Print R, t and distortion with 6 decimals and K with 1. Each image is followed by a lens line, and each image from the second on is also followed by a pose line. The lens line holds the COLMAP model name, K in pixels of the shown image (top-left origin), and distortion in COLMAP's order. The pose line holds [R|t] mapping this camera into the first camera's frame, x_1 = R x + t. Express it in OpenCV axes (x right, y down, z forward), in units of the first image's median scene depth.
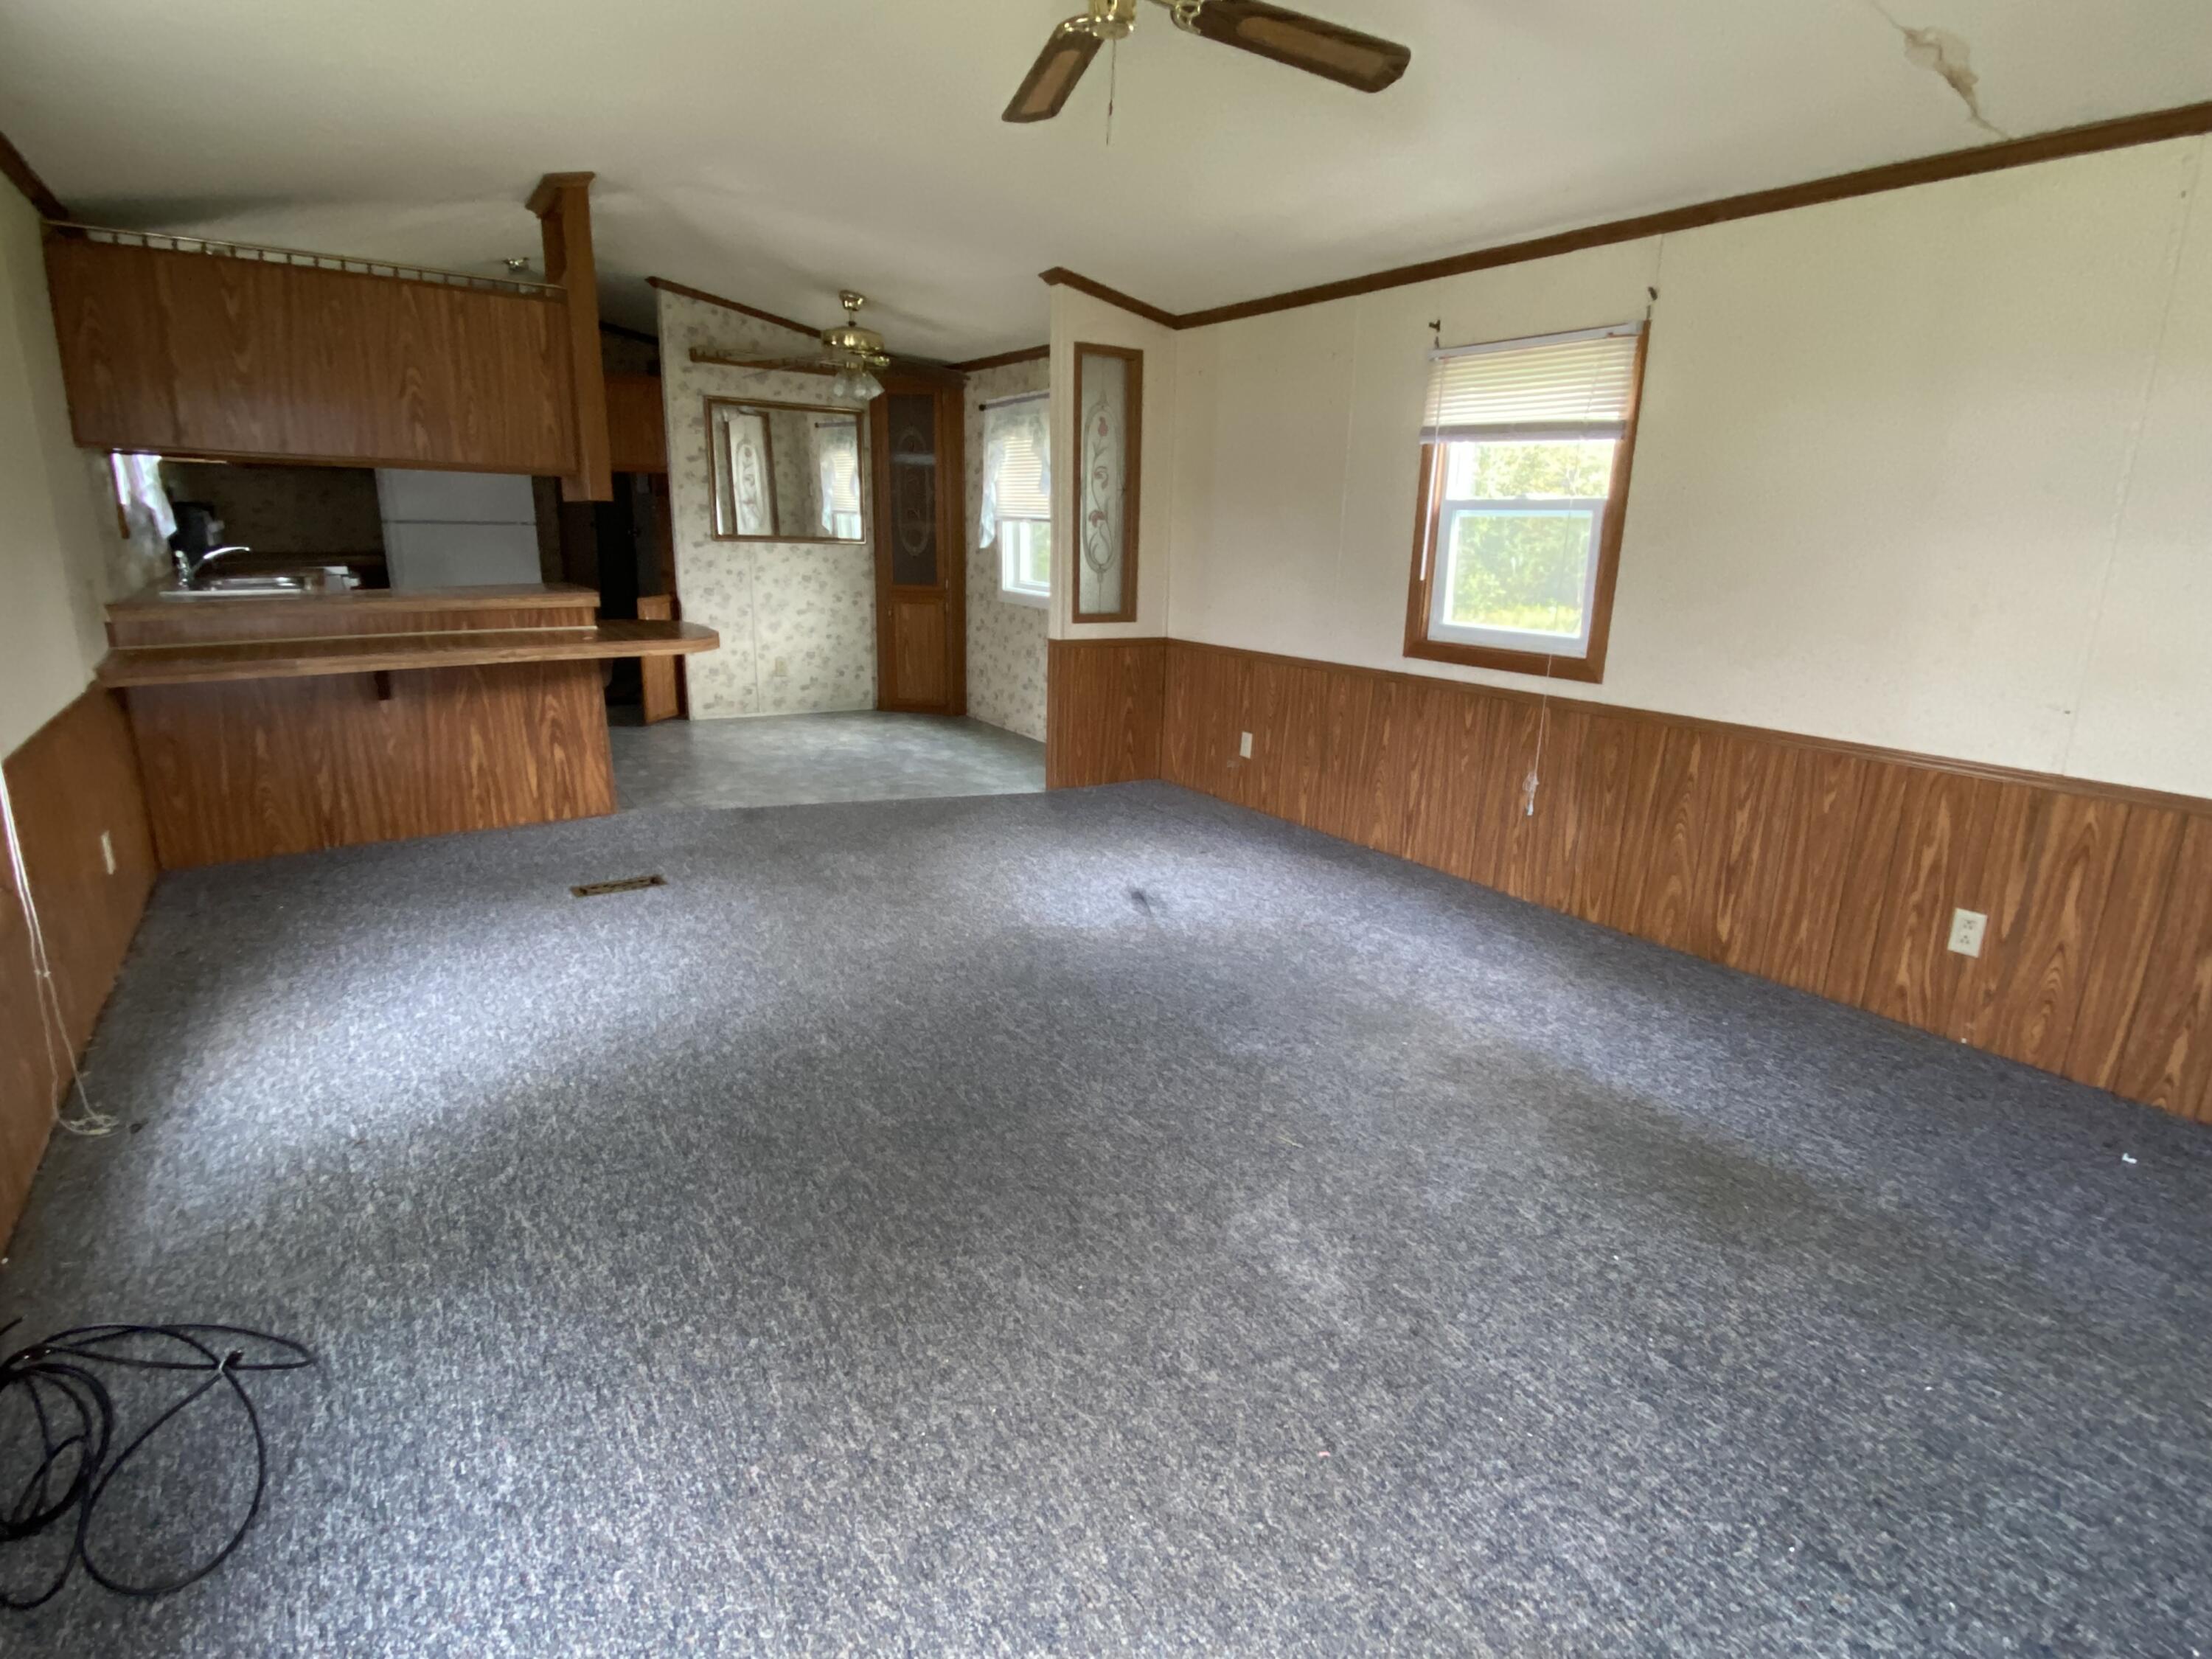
lens RADIAL K [[1127.3, 0, 1106.0], [0, 1127.3, 829.5], [0, 0, 1]] dist [0.067849, -0.081822]
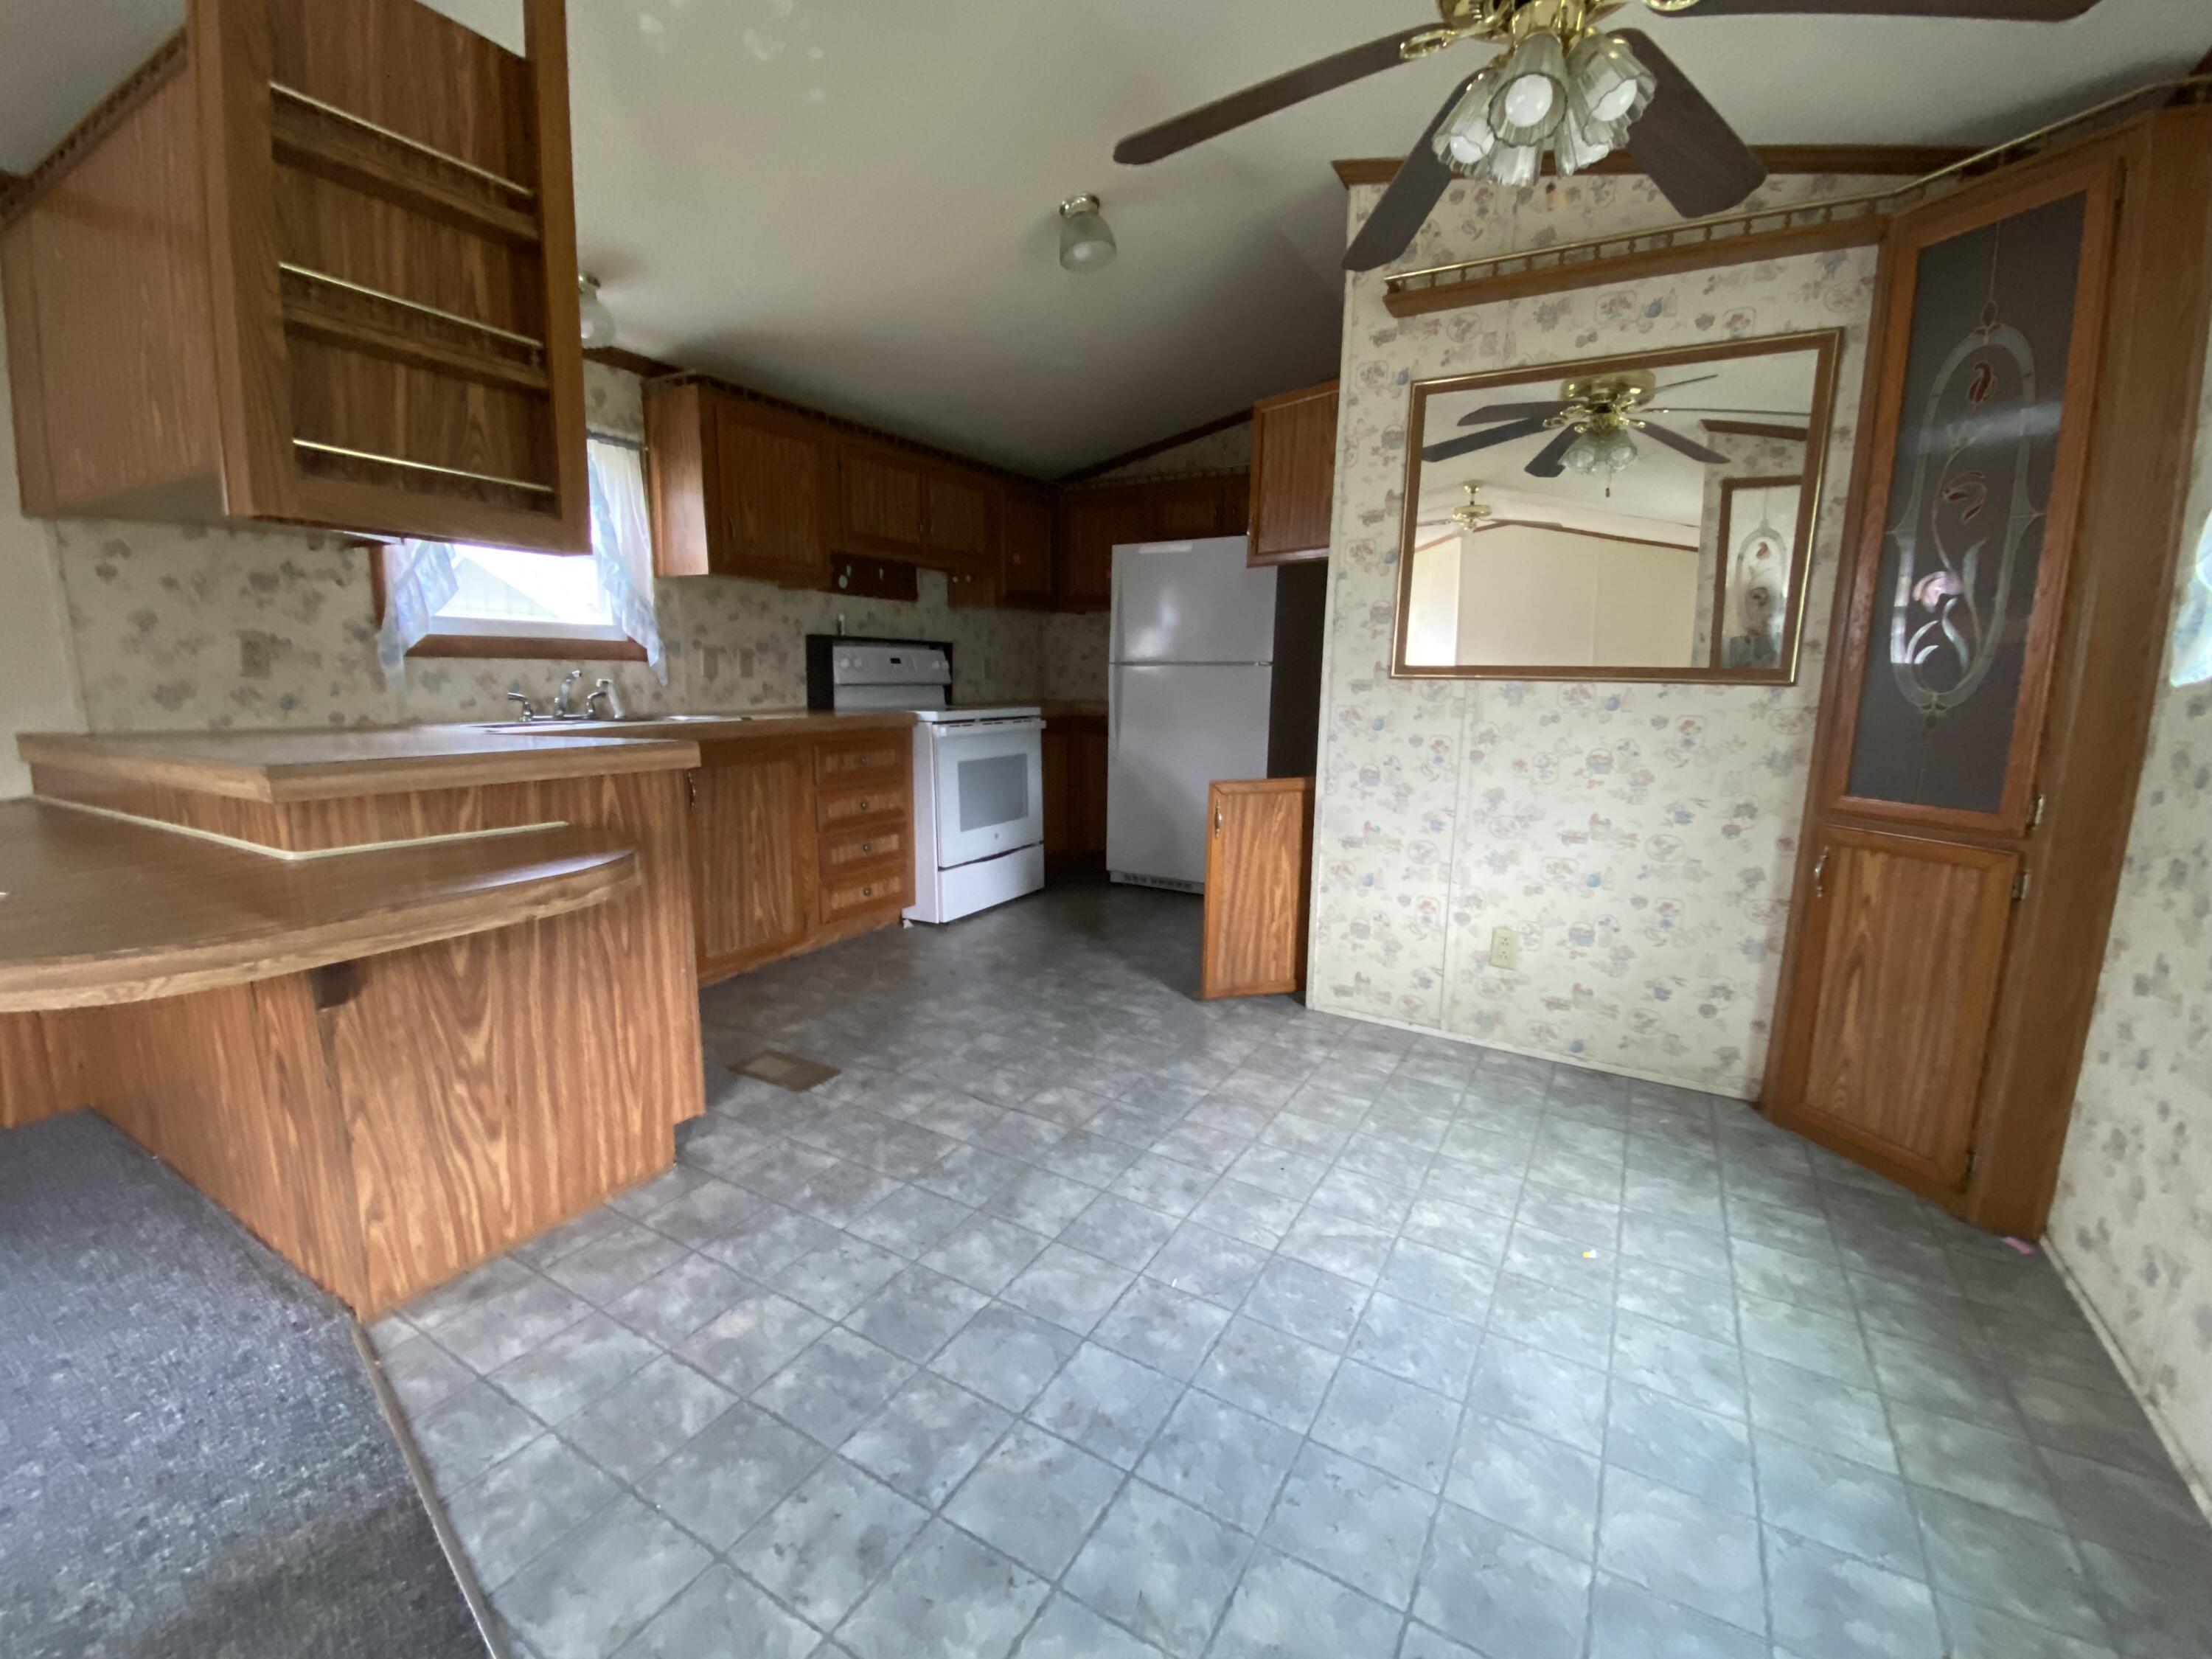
lens RADIAL K [[923.5, 0, 1106.0], [0, 923.5, 829.5], [0, 0, 1]] dist [0.025406, -0.023583]
pose [[0.442909, 0.133015, -0.886645, -0.034334], [-0.235650, 0.971434, 0.028020, -0.169751], [0.865044, 0.196527, 0.461602, 0.711153]]
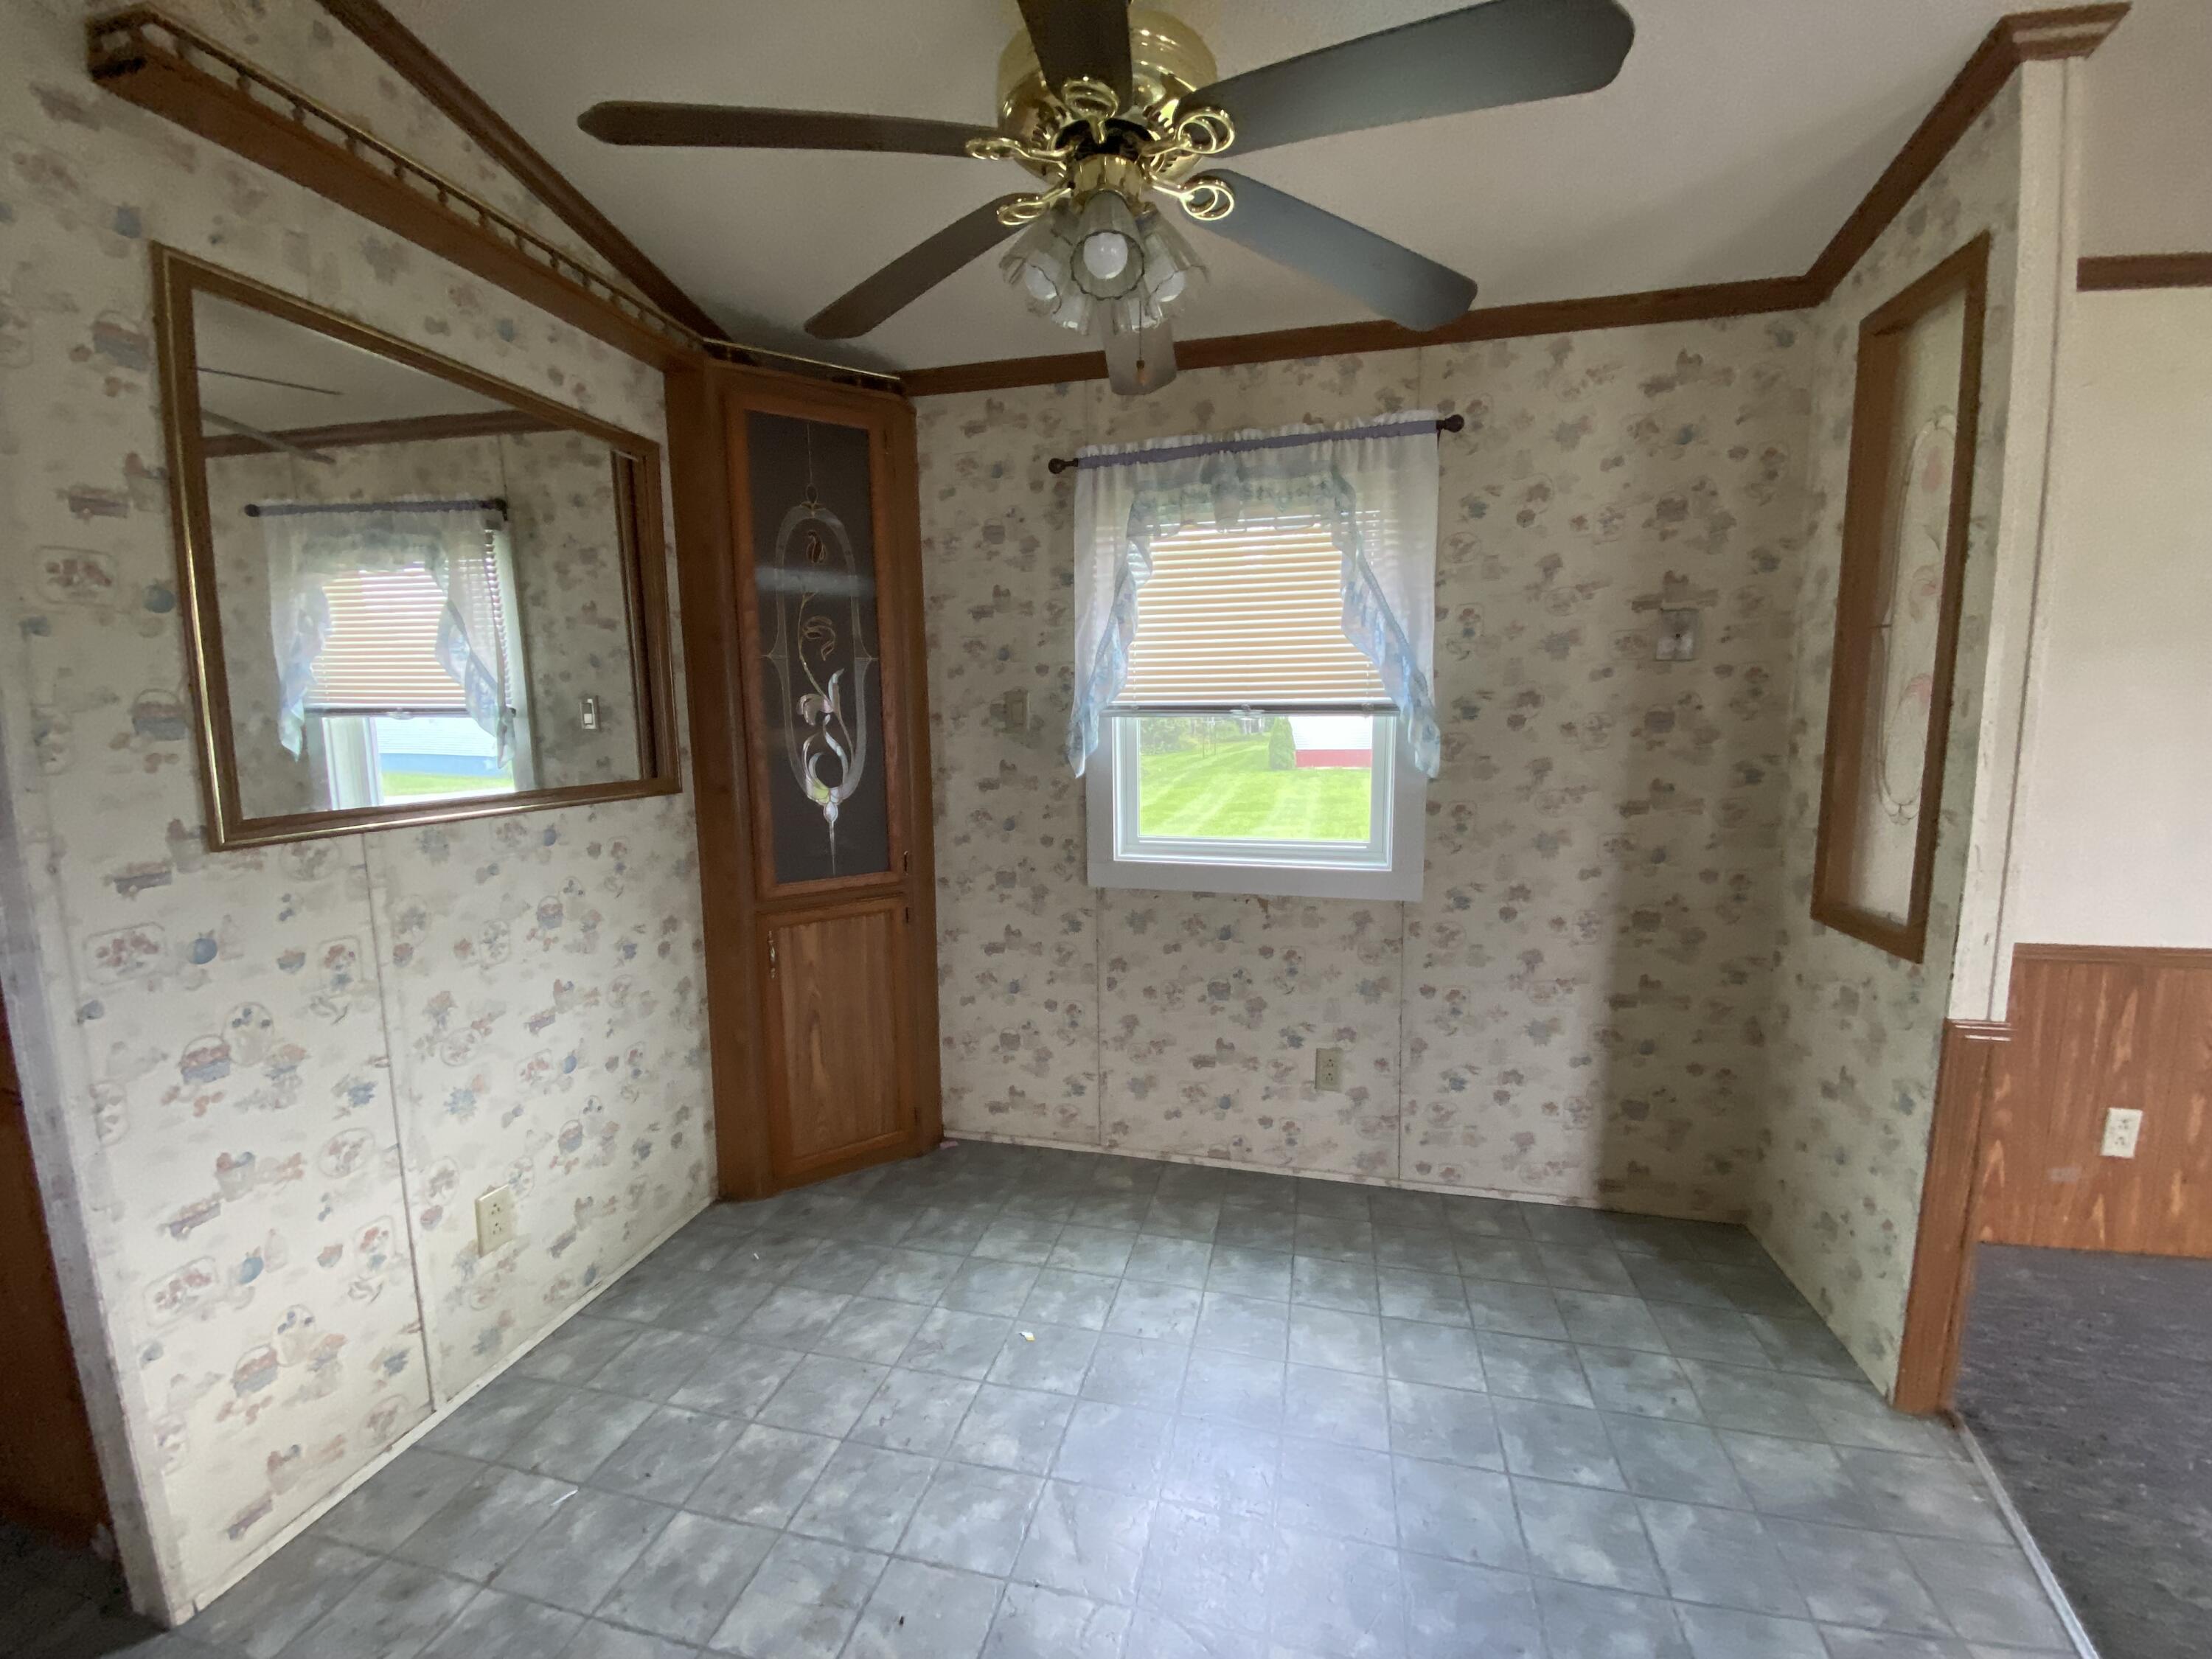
lens RADIAL K [[898.5, 0, 1106.0], [0, 898.5, 829.5], [0, 0, 1]] dist [0.037231, -0.028524]
pose [[0.729218, -0.123244, 0.673091, -0.332220], [0.207938, 0.977042, -0.046379, -0.208251], [-0.651922, 0.173782, 0.738104, 0.730508]]
